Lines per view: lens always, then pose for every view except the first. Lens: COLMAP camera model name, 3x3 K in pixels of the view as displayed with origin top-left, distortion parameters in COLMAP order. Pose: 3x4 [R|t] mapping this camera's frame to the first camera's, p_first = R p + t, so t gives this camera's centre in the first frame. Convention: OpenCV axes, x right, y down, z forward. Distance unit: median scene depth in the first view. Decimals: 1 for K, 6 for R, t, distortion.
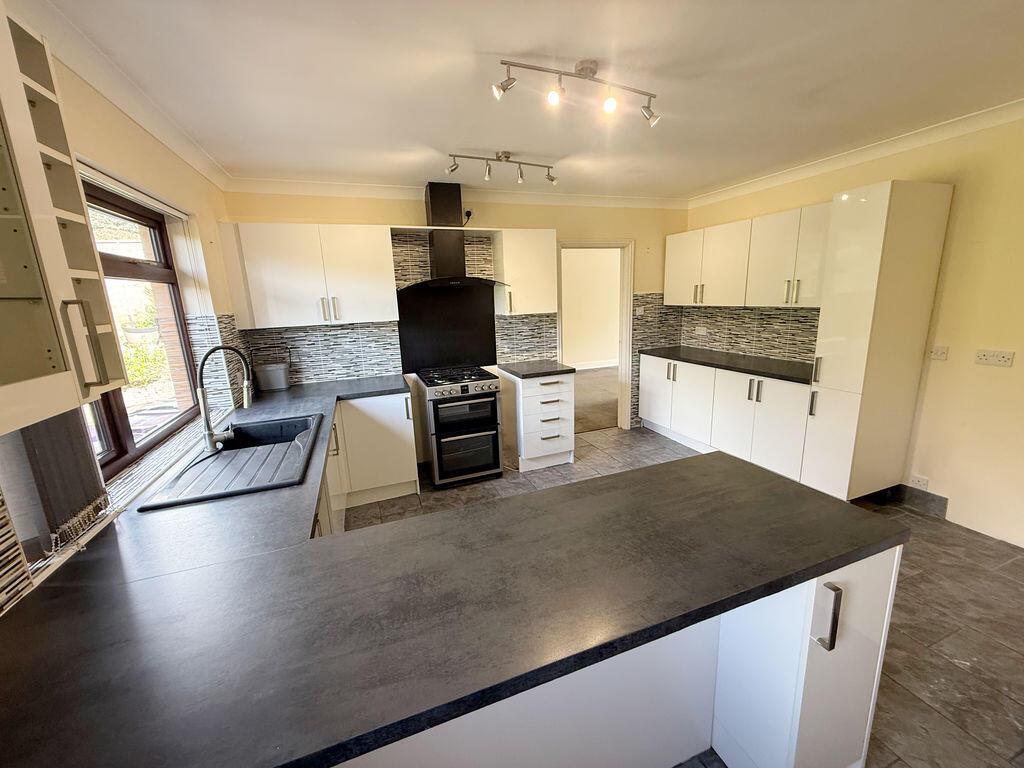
lens RADIAL K [[407.0, 0, 510.3], [0, 407.0, 382.9], [0, 0, 1]] dist [-0.001968, 0.000003]
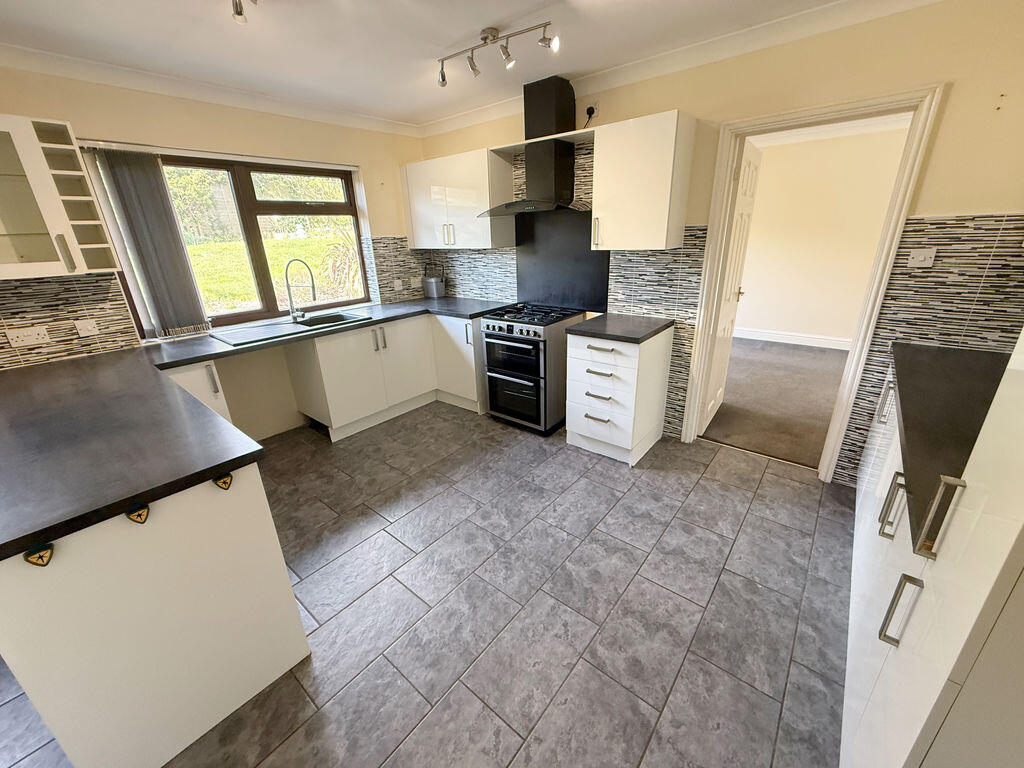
lens RADIAL K [[407.0, 0, 507.4], [0, 407.0, 384.1], [0, 0, 1]] dist [-0.001968, 0.000003]
pose [[0.487498, 0.327803, -0.809253, 0.652494], [-0.170843, 0.944744, 0.279770, -0.119581], [0.856247, 0.001868, 0.516564, 0.489158]]
